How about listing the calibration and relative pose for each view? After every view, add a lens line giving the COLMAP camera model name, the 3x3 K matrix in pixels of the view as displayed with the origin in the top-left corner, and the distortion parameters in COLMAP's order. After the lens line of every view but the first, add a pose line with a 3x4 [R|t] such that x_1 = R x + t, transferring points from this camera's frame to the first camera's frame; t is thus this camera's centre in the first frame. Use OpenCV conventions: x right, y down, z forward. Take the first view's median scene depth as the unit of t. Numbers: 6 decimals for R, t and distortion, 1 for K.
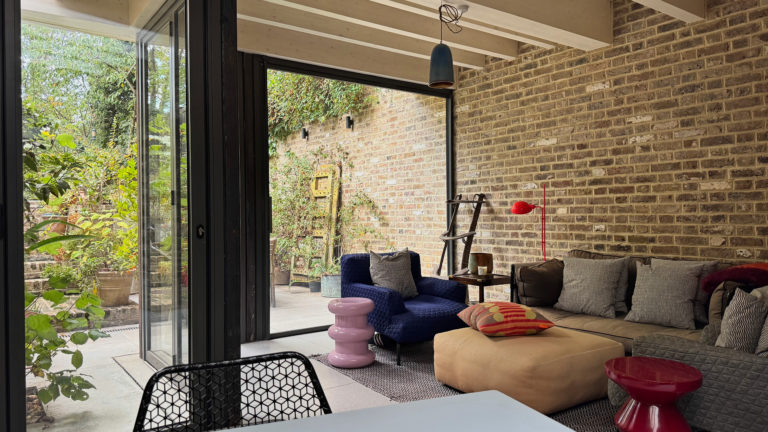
lens RADIAL K [[543.1, 0, 384.0], [0, 543.1, 216.0], [0, 0, 1]] dist [0.082884, -0.125856]
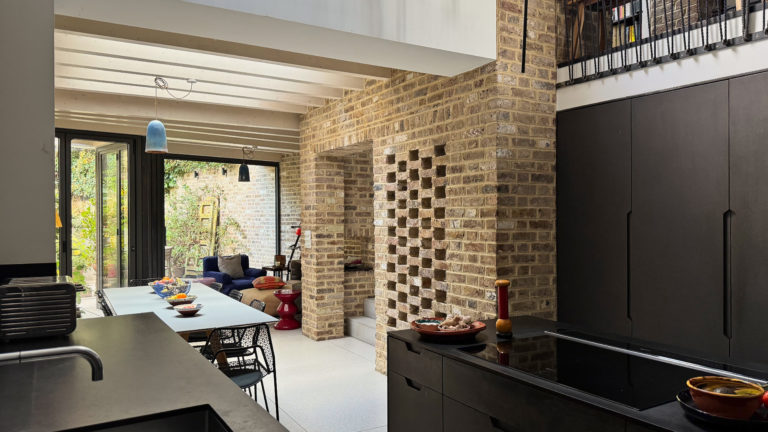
lens RADIAL K [[550.4, 0, 384.0], [0, 550.4, 216.0], [0, 0, 1]] dist [0.137802, -0.000962]
pose [[0.990140, 0.003259, 0.140042, 0.283958], [-0.003283, 0.999995, -0.000059, -0.077927], [-0.140041, -0.000401, 0.990146, -1.093281]]
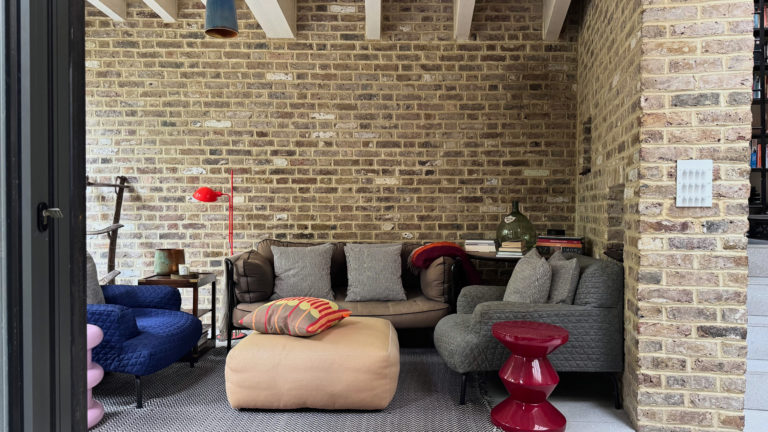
lens RADIAL K [[543.1, 0, 384.0], [0, 543.1, 216.0], [0, 0, 1]] dist [0.082884, -0.125856]
pose [[0.571410, -0.005577, 0.820646, -0.332281], [-0.007655, 0.999897, 0.012126, 0.006143], [-0.820629, -0.013211, 0.571308, 0.275869]]
